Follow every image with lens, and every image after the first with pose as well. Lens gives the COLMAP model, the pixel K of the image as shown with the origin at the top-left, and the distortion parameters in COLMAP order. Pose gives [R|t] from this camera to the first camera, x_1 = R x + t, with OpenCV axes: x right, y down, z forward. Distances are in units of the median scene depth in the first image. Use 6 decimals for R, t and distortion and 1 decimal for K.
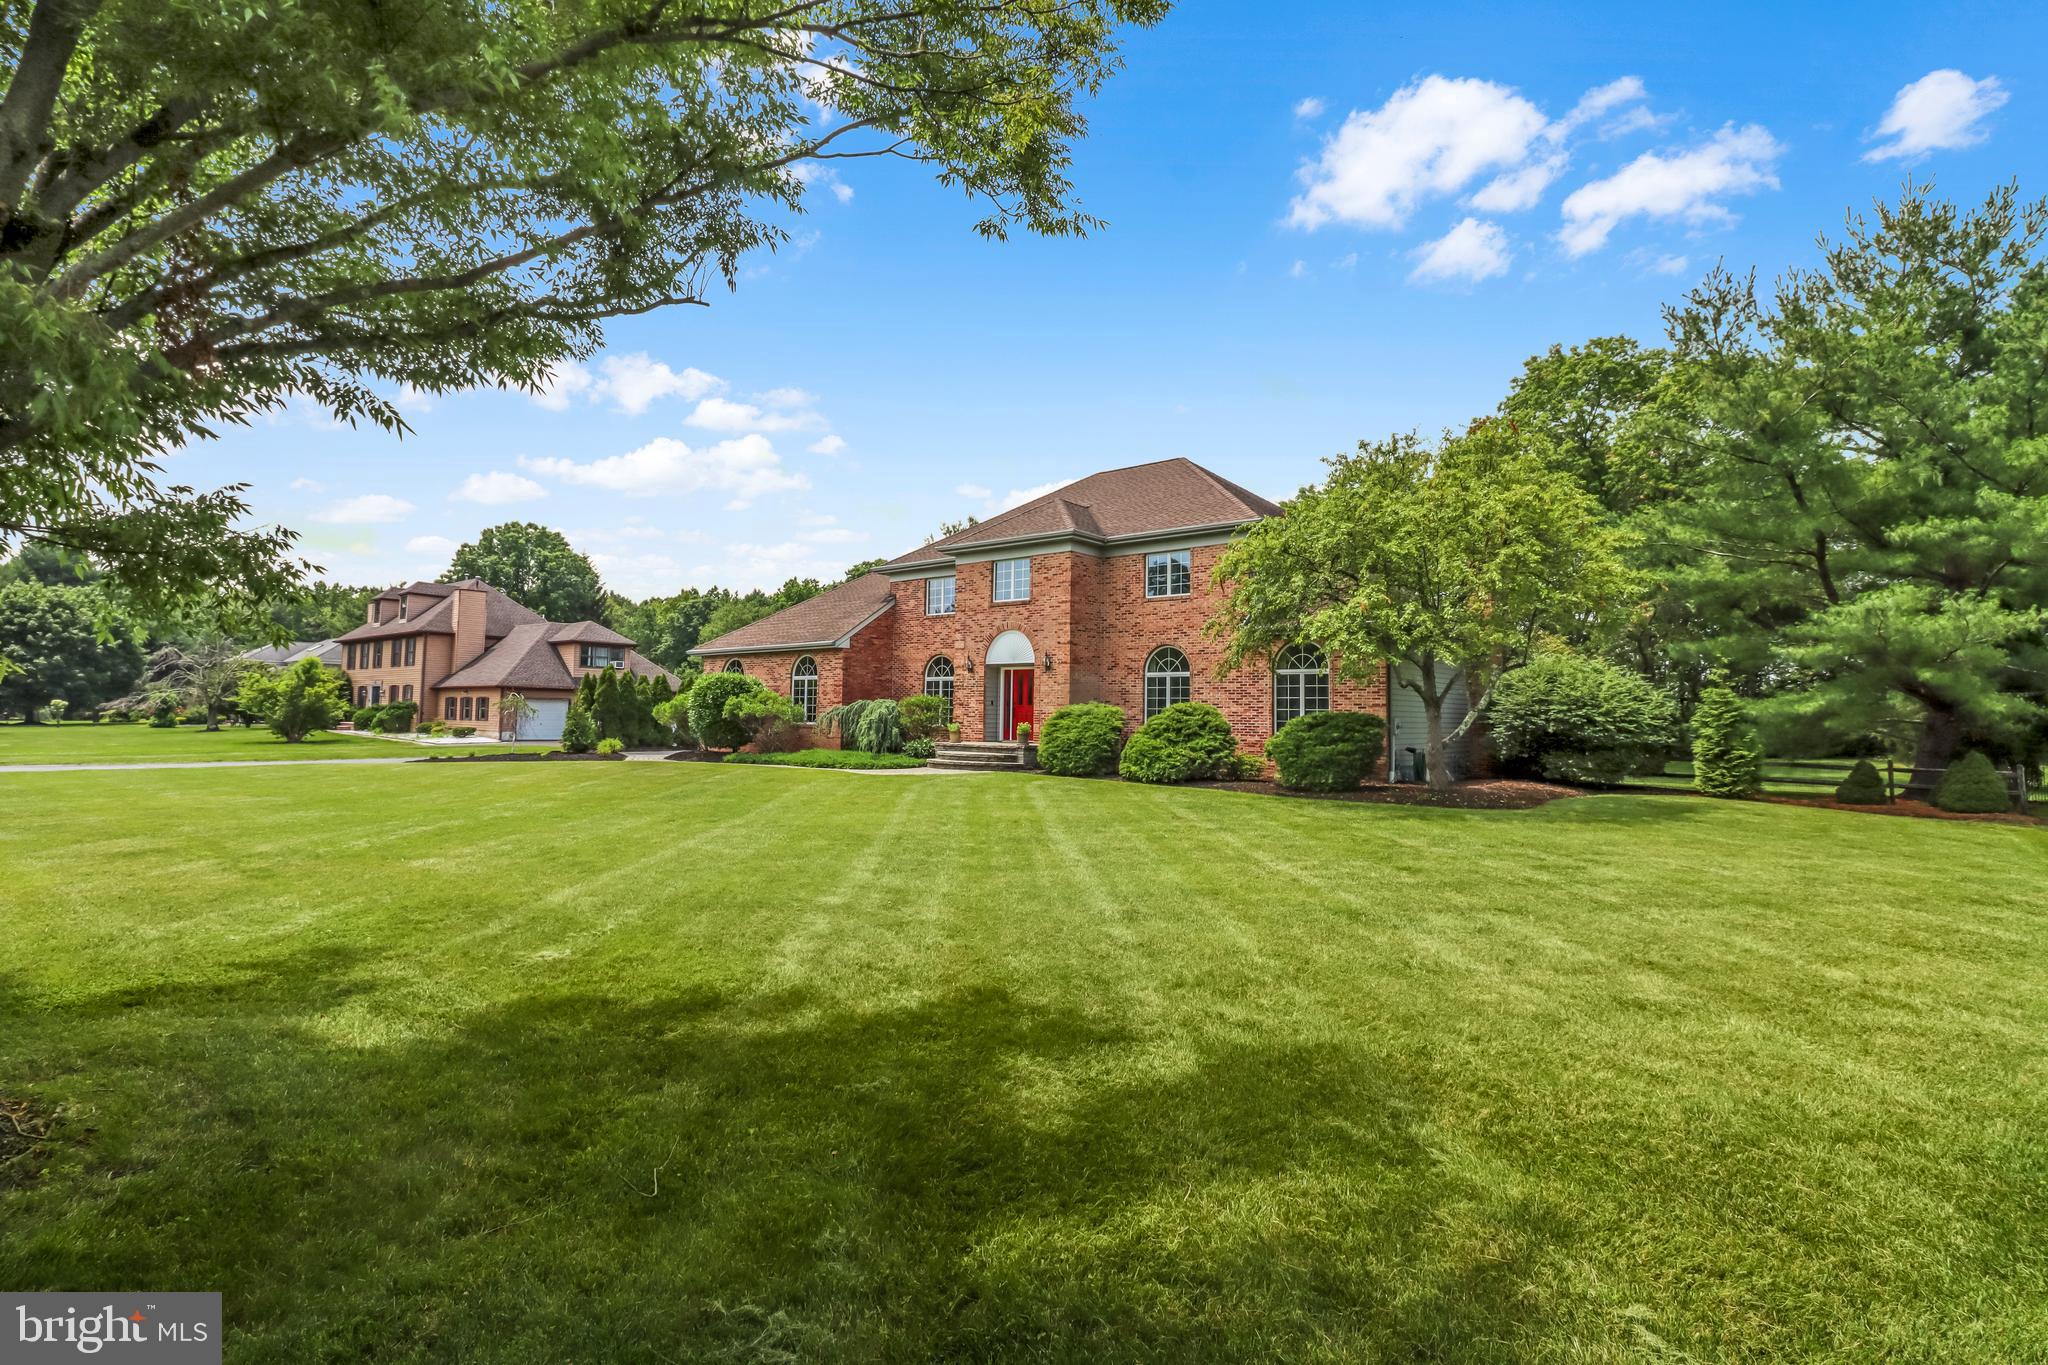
lens RADIAL K [[1065.3, 0, 1022.4], [0, 1065.3, 652.5], [0, 0, 1]] dist [-0.003619, -0.001549]
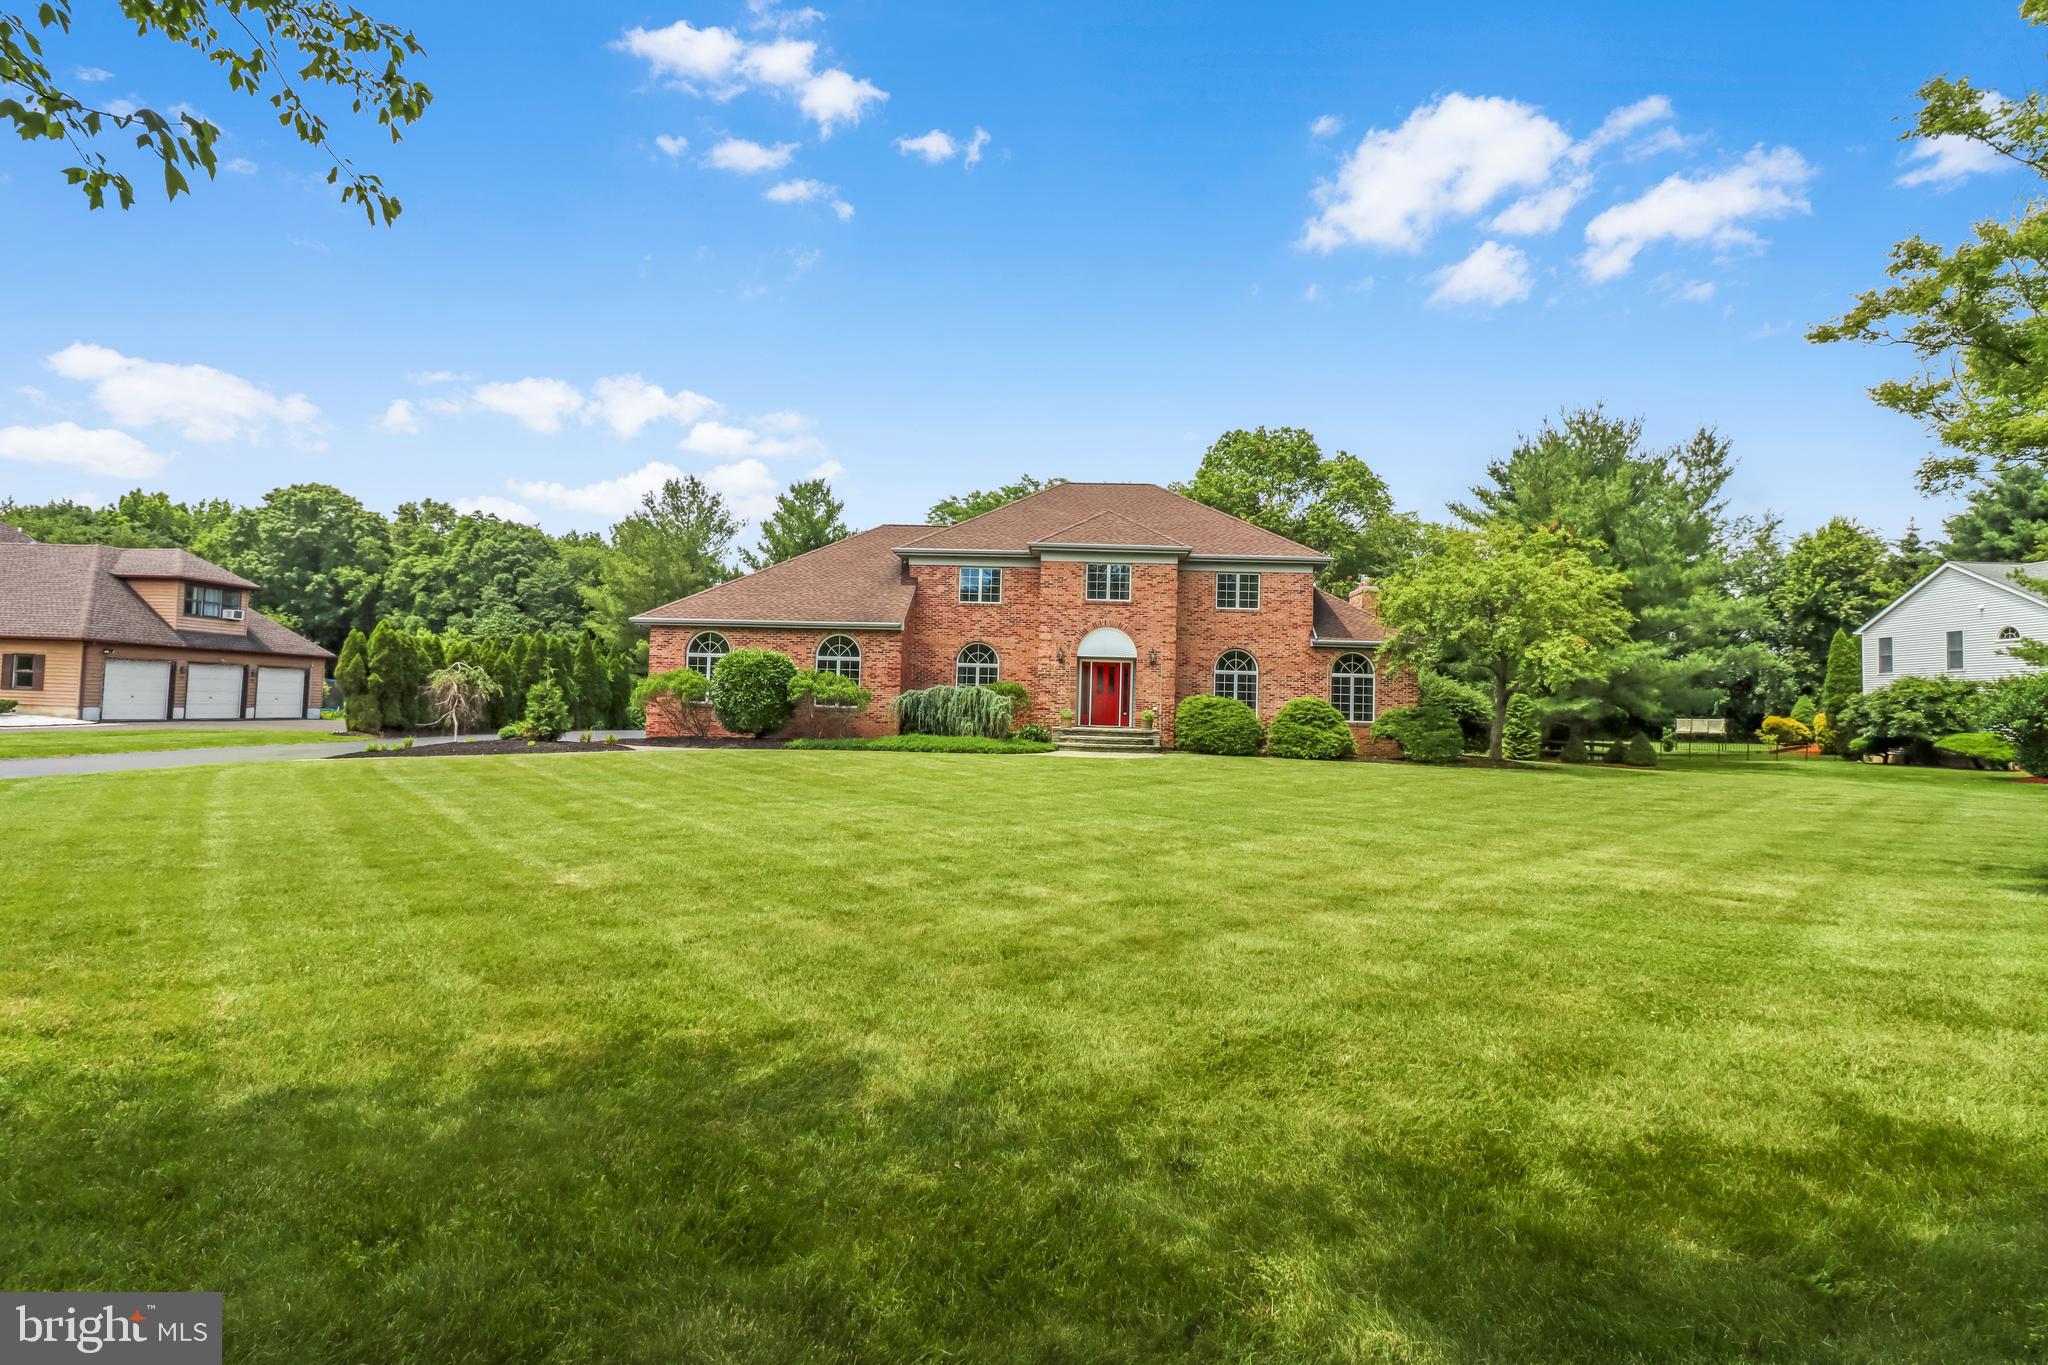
lens RADIAL K [[1050.1, 0, 1073.1], [0, 1050.1, 609.2], [0, 0, 1]] dist [0.001275, -0.008744]
pose [[0.763802, 0.068180, 0.641839, -0.756750], [-0.057091, 0.997644, -0.038037, 0.004439], [-0.642921, -0.007591, 0.765895, 0.181414]]
